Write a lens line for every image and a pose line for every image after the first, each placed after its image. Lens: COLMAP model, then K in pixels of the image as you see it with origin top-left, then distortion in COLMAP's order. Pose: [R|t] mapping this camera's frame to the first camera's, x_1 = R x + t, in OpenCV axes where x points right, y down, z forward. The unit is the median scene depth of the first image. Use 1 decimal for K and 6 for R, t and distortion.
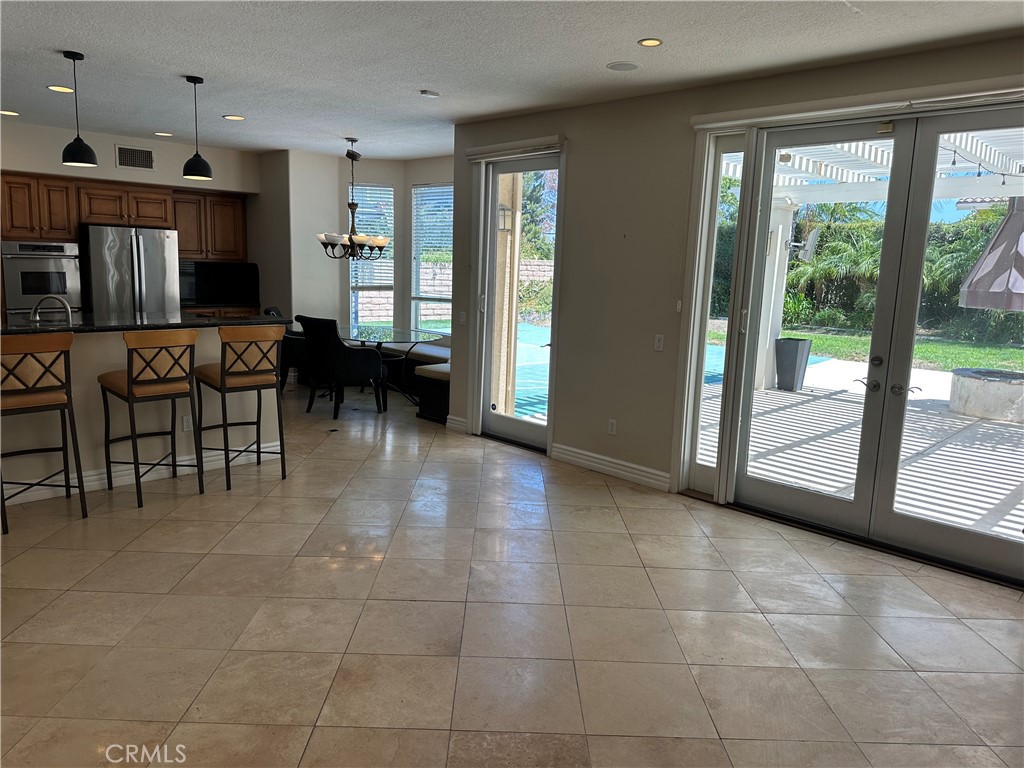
lens RADIAL K [[718.6, 0, 517.6], [0, 718.6, 383.4], [0, 0, 1]] dist [0.086874, -0.108617]
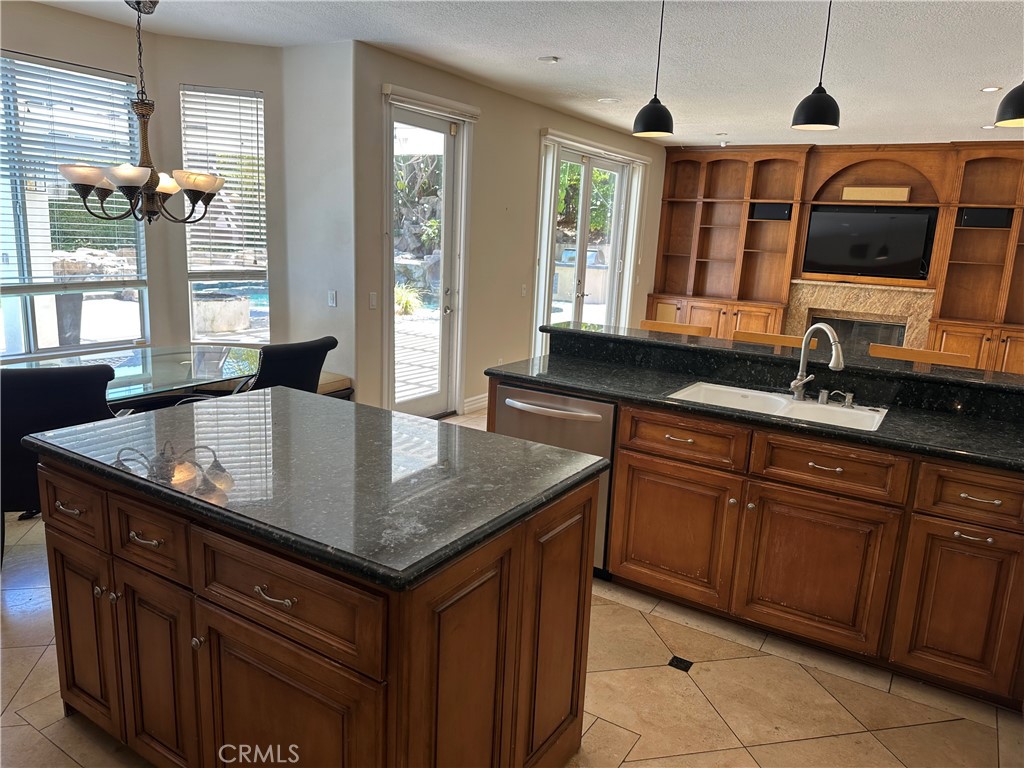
lens RADIAL K [[718.6, 0, 517.6], [0, 718.6, 383.4], [0, 0, 1]] dist [0.086874, -0.108617]
pose [[-0.224654, -0.244917, 0.943157, -0.912857], [0.114588, 0.954543, 0.275168, -0.209161], [-0.967678, 0.169892, -0.186377, 1.048093]]
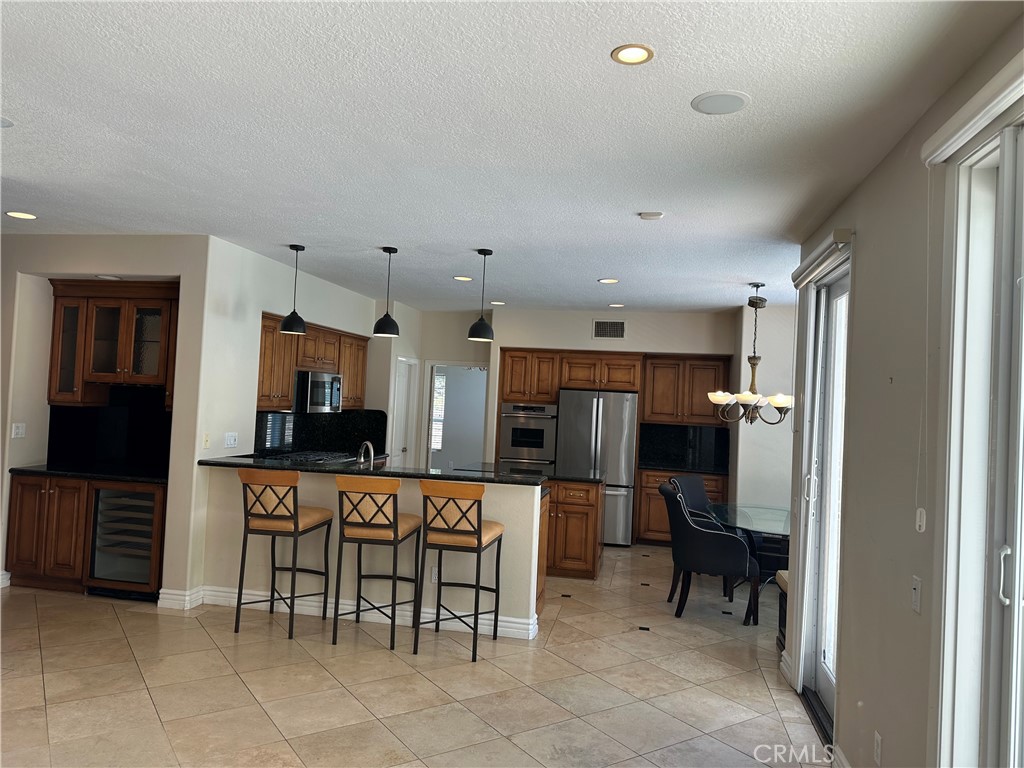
lens RADIAL K [[718.6, 0, 517.6], [0, 718.6, 383.4], [0, 0, 1]] dist [0.086874, -0.108617]
pose [[0.572220, -0.024389, -0.819737, 0.351084], [-0.166789, 0.975207, -0.145442, -0.061704], [0.802960, 0.219948, 0.553965, 0.385590]]
